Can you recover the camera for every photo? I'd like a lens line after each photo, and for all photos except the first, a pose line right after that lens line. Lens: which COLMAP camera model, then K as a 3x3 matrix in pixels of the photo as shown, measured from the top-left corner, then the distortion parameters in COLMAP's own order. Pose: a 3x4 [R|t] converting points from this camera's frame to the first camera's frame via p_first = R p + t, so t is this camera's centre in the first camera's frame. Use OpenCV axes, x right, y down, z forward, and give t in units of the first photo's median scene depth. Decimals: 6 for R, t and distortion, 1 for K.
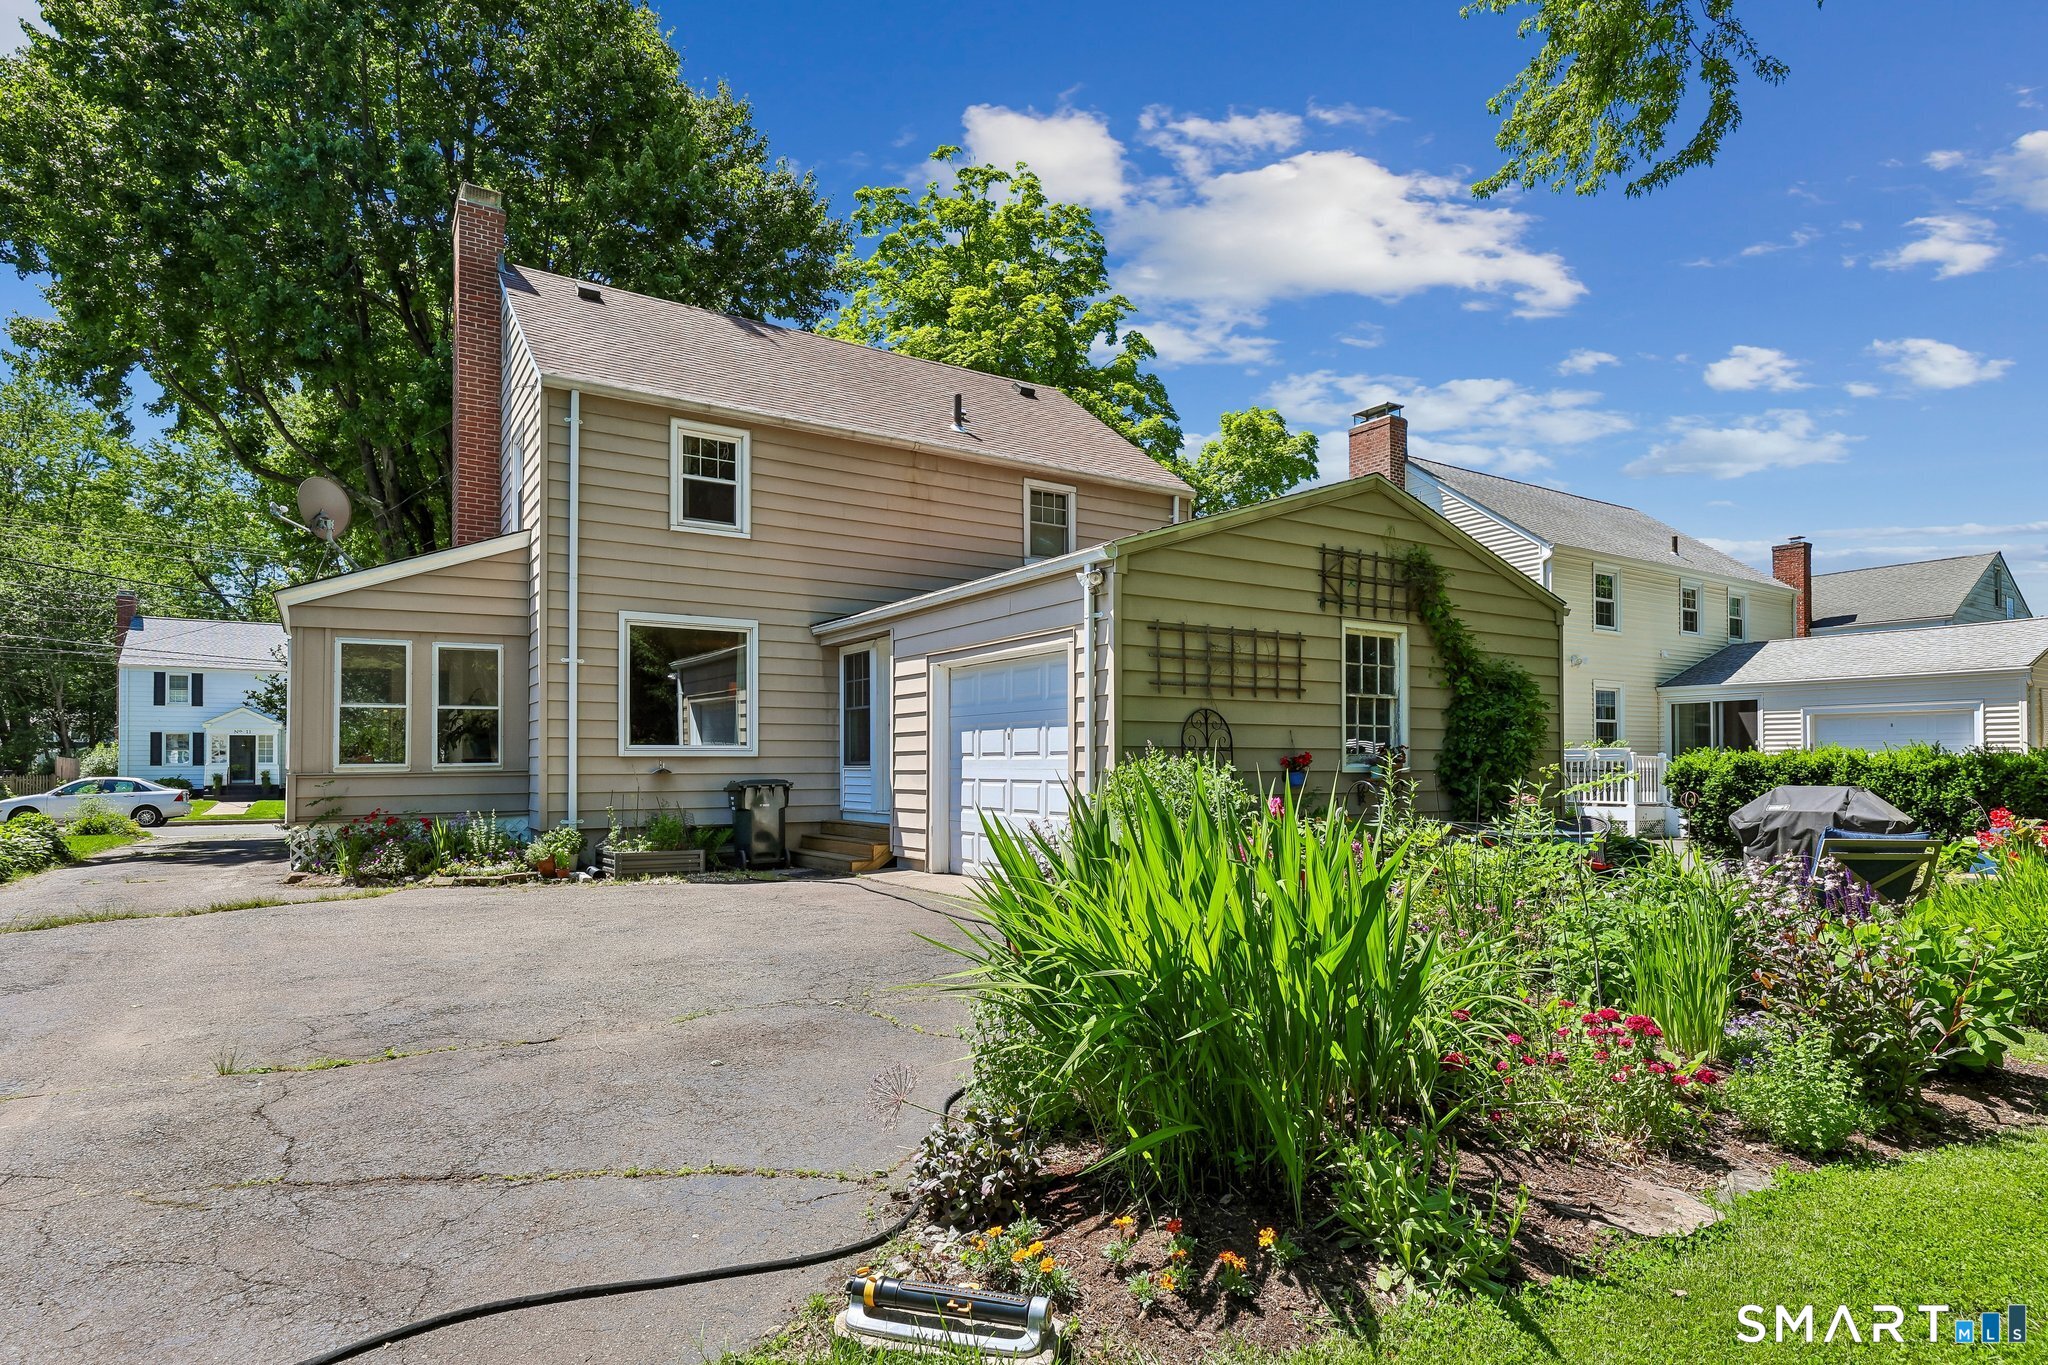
lens RADIAL K [[1101.5, 0, 1033.1], [0, 1101.5, 752.6], [0, 0, 1]] dist [-0.001215, 0.000334]
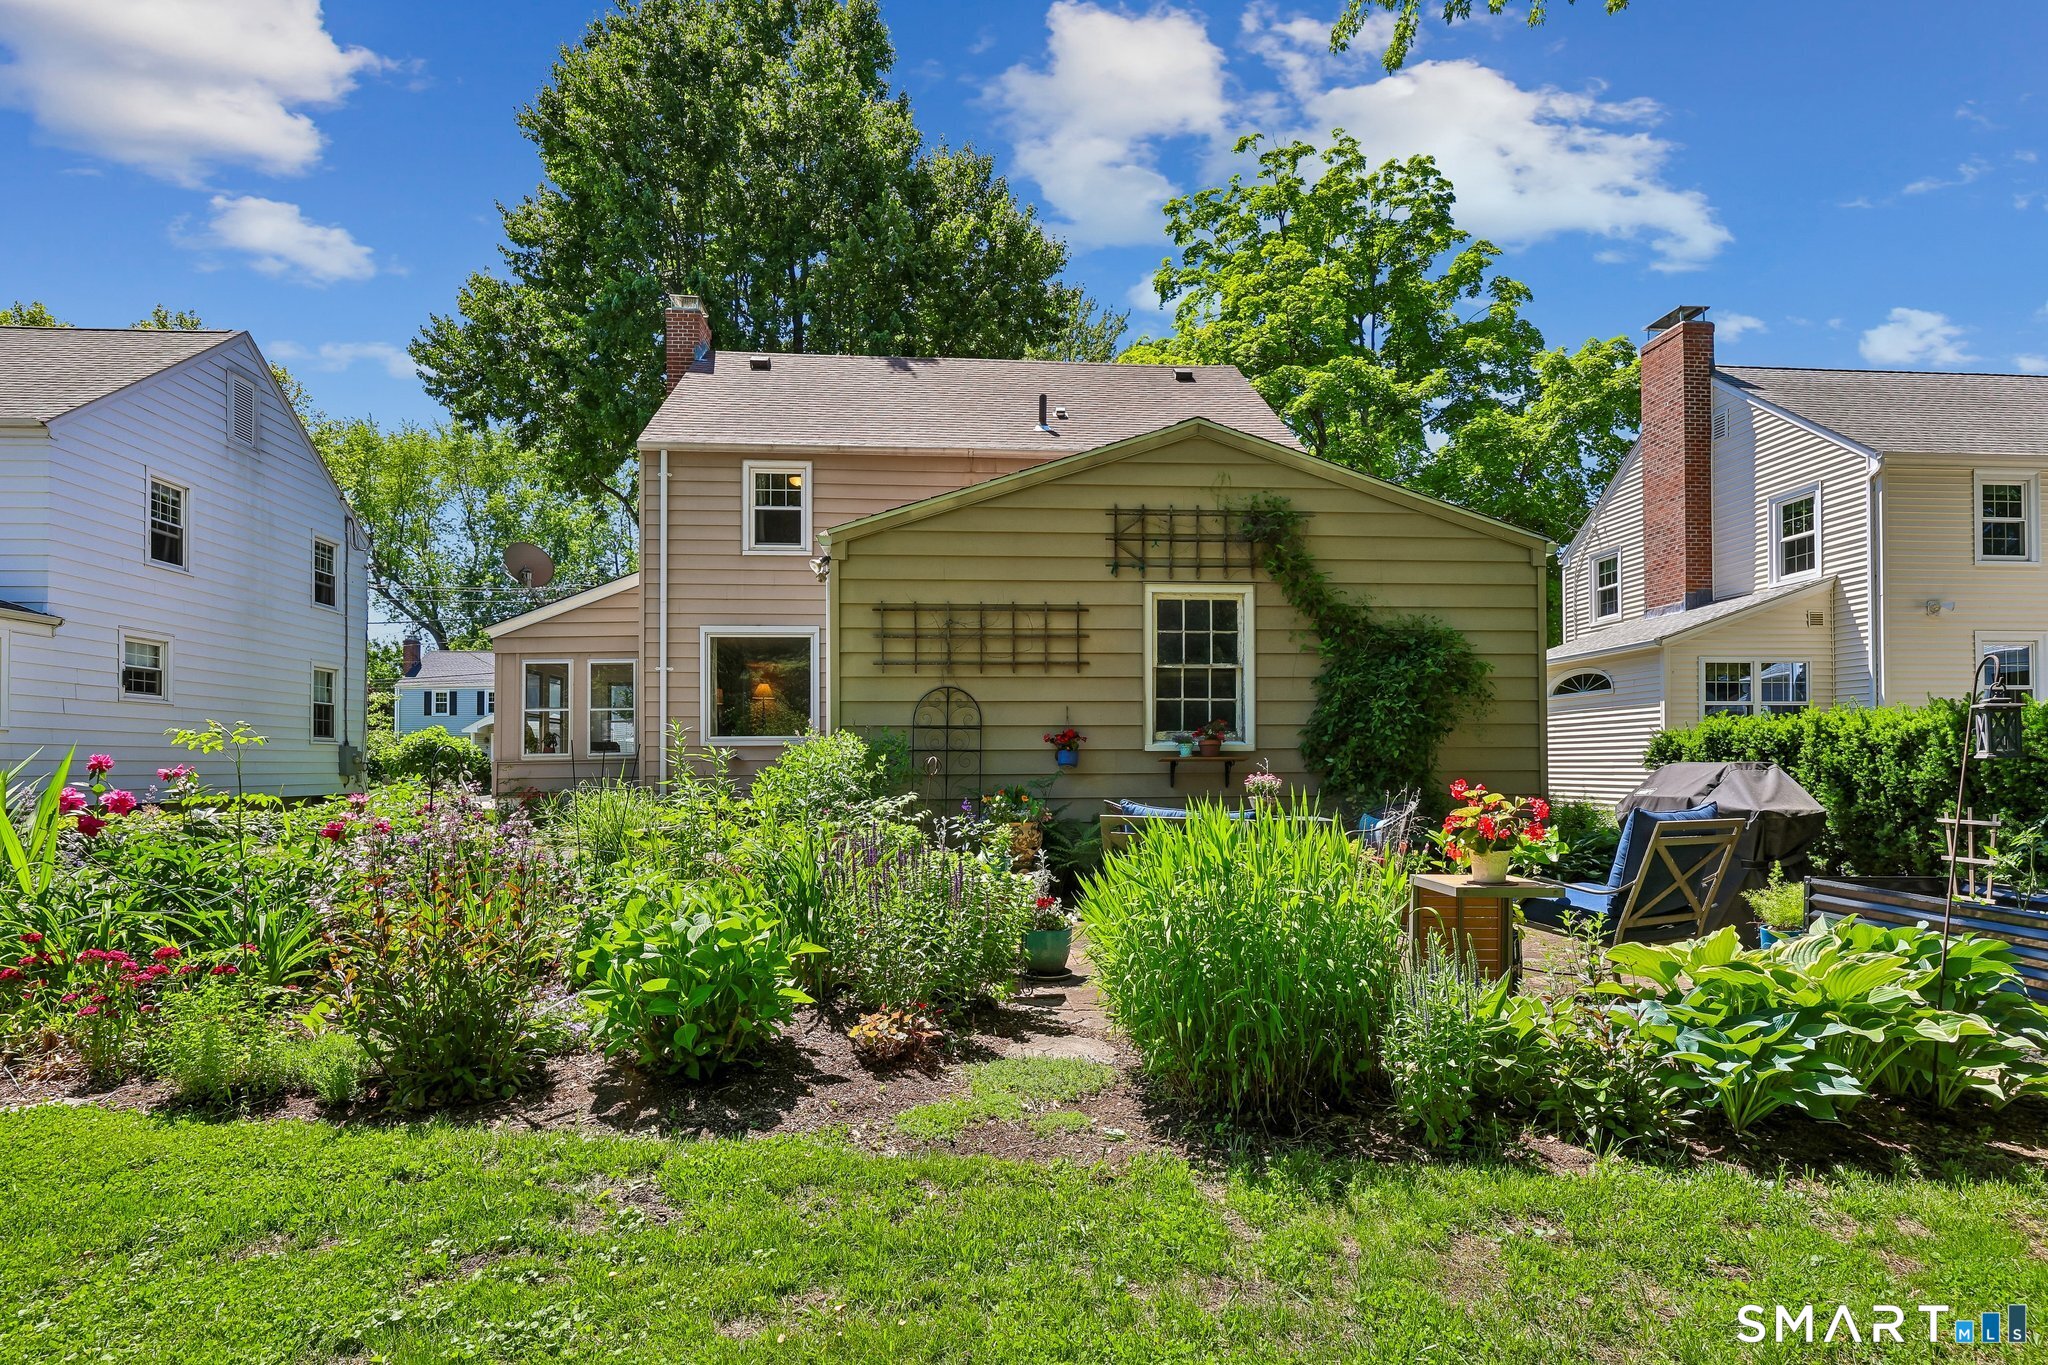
lens RADIAL K [[1061.6, 0, 1032.2], [0, 1061.6, 761.5], [0, 0, 1]] dist [-0.001309, -0.000385]
pose [[0.880372, -0.005446, -0.474253, 0.581226], [0.010126, 0.999922, 0.007314, 0.018429], [0.474177, -0.011241, 0.880358, 0.164503]]
